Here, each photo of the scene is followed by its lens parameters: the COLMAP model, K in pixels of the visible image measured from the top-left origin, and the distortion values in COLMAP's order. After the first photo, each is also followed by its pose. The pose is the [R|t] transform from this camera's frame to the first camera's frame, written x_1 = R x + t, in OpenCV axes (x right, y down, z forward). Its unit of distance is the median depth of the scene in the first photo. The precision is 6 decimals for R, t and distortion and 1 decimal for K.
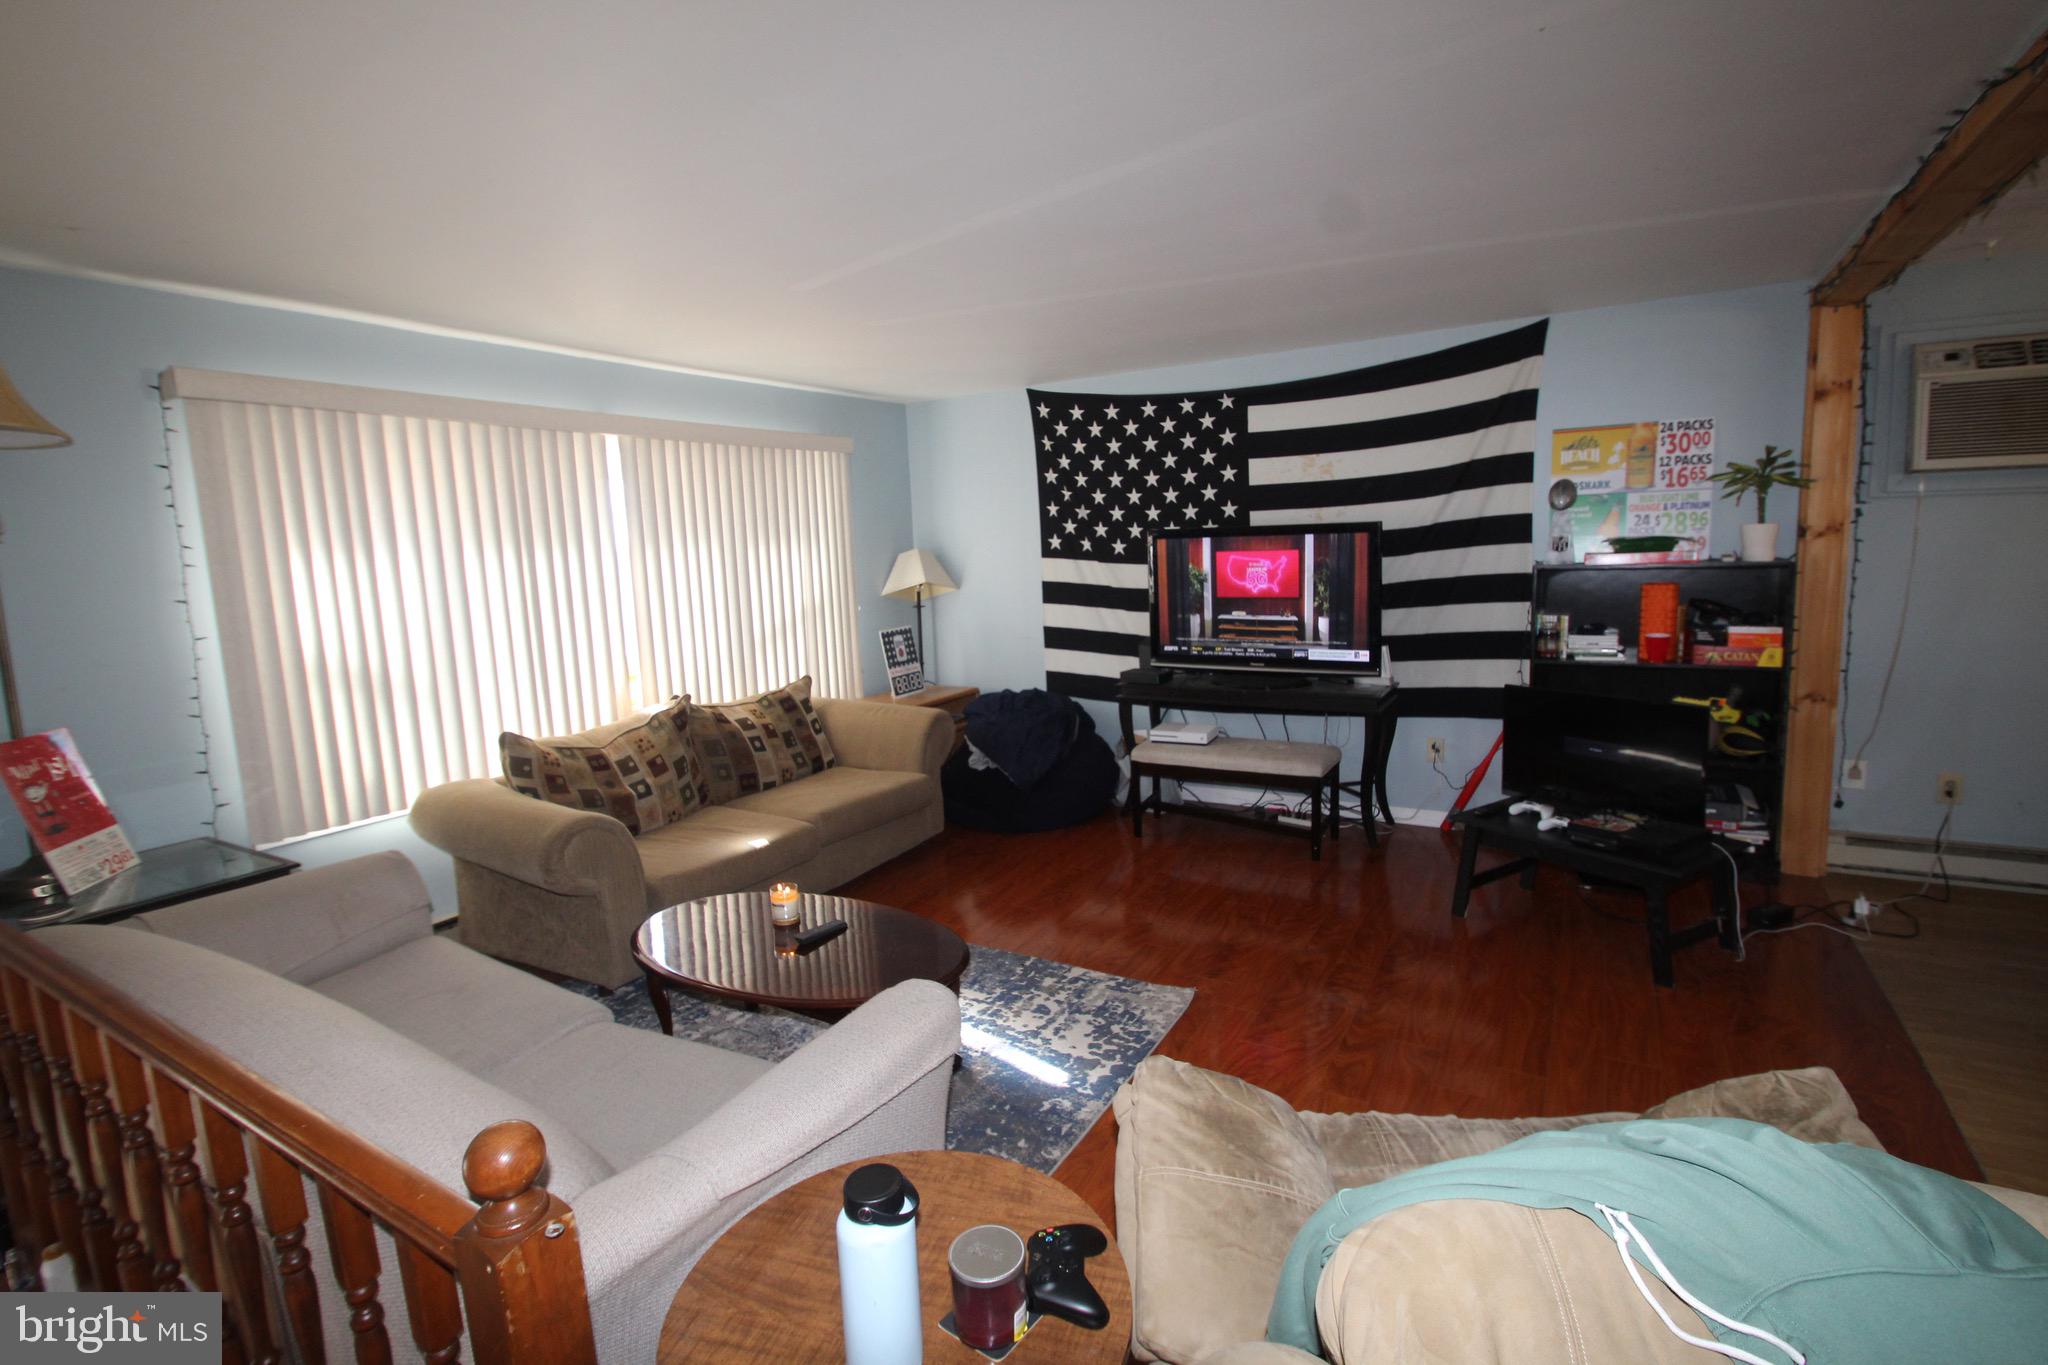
lens RADIAL K [[967.6, 0, 1041.9], [0, 967.6, 673.2], [0, 0, 1]] dist [-0.003846, -0.007676]
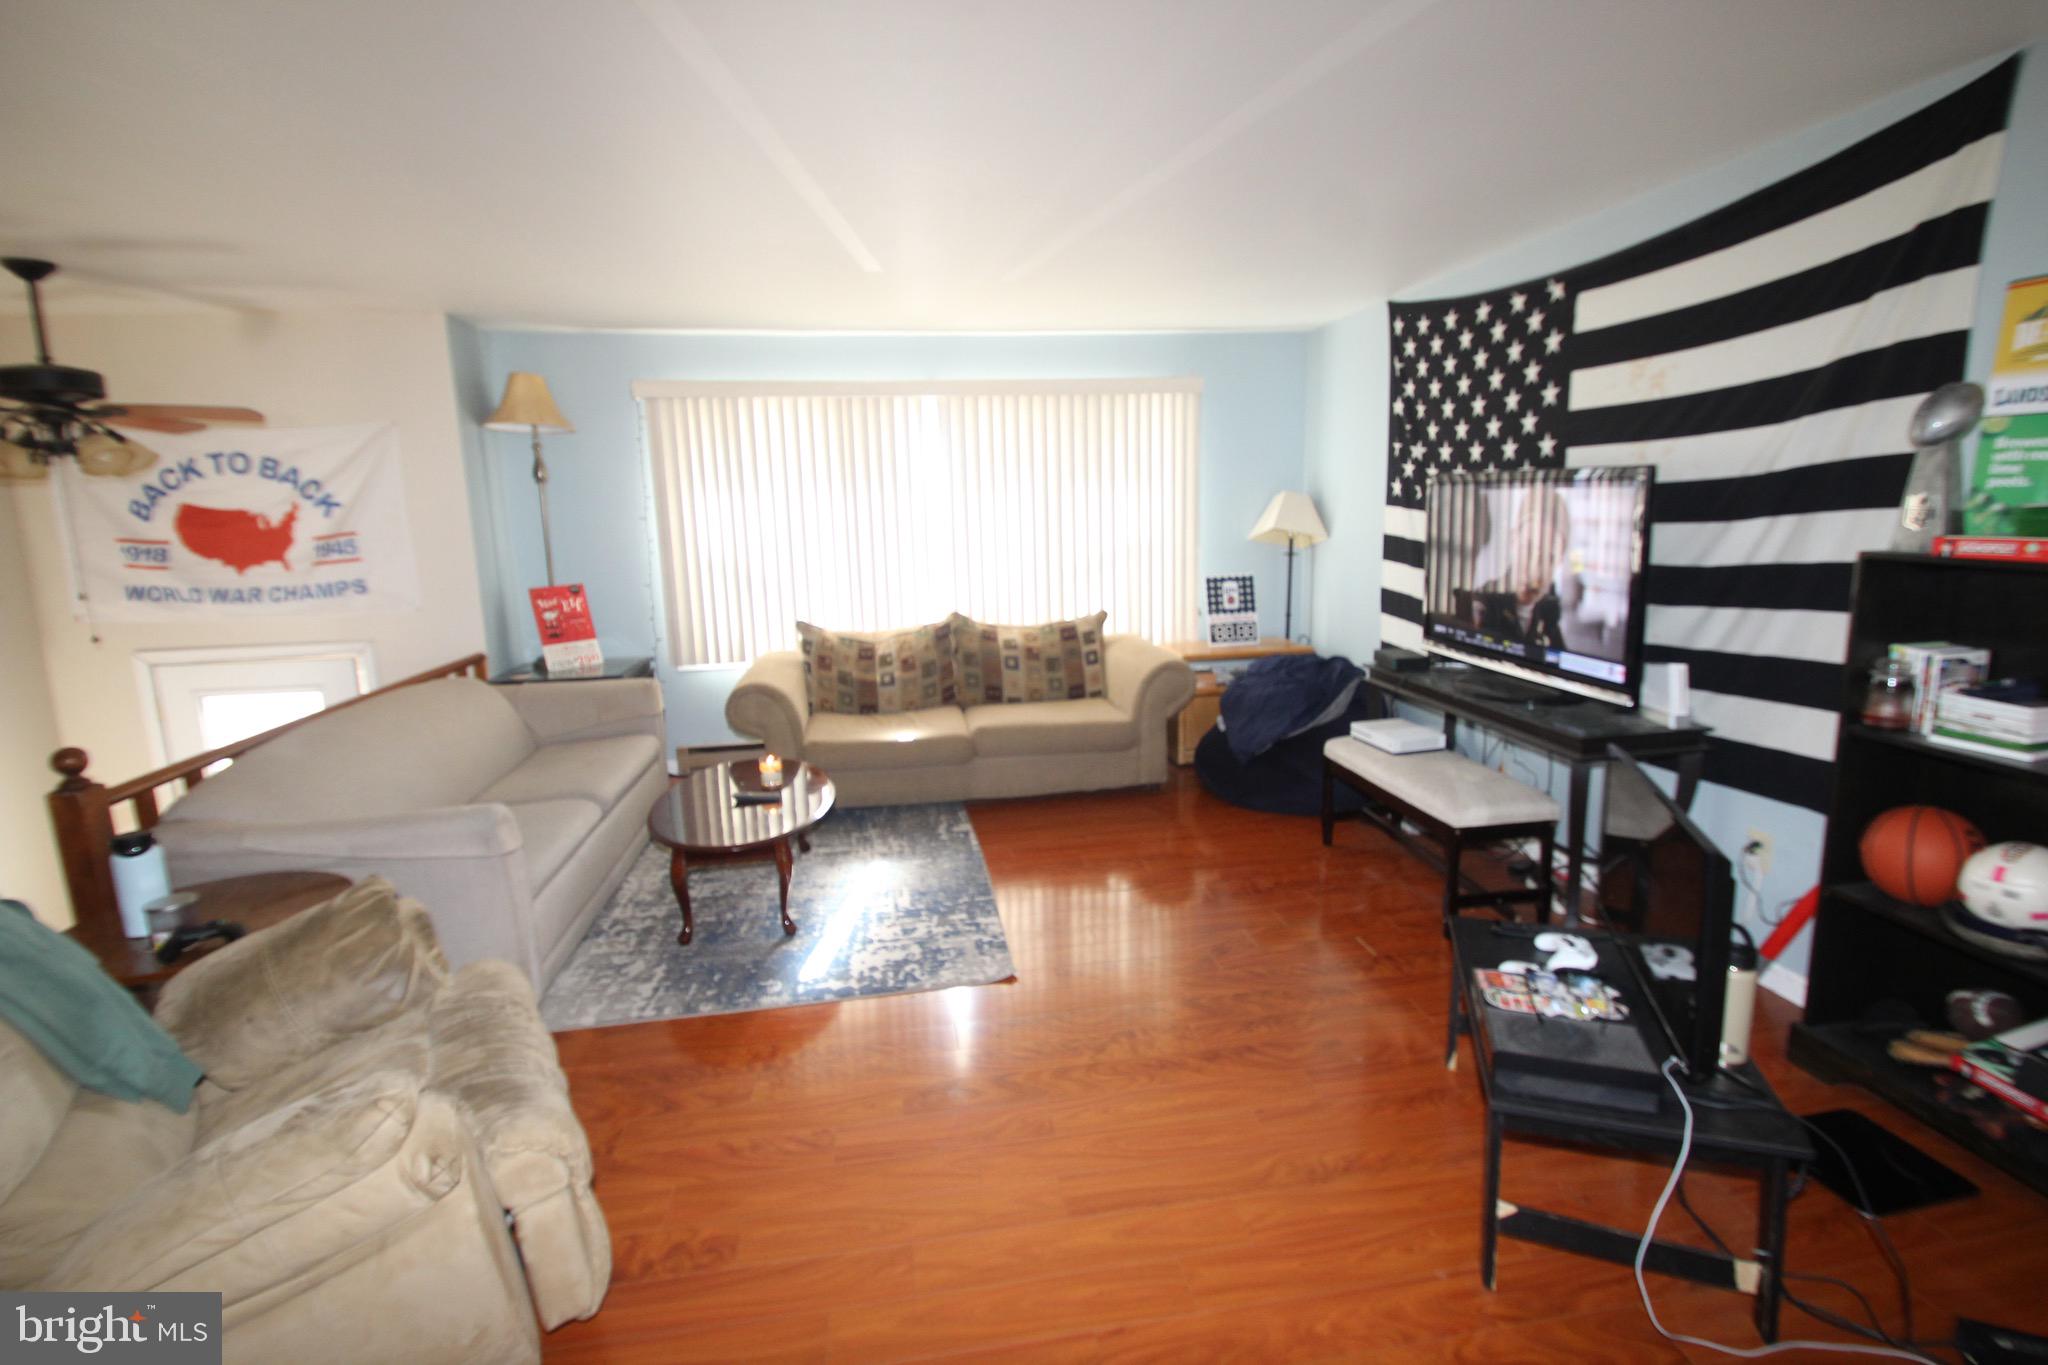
lens RADIAL K [[967.6, 0, 1037.4], [0, 967.6, 677.8], [0, 0, 1]] dist [-0.003846, -0.007676]
pose [[0.628300, 0.164650, -0.760348, 0.646723], [-0.106698, 0.986349, 0.125421, -0.060819], [0.770619, 0.002326, 0.637291, 0.315732]]
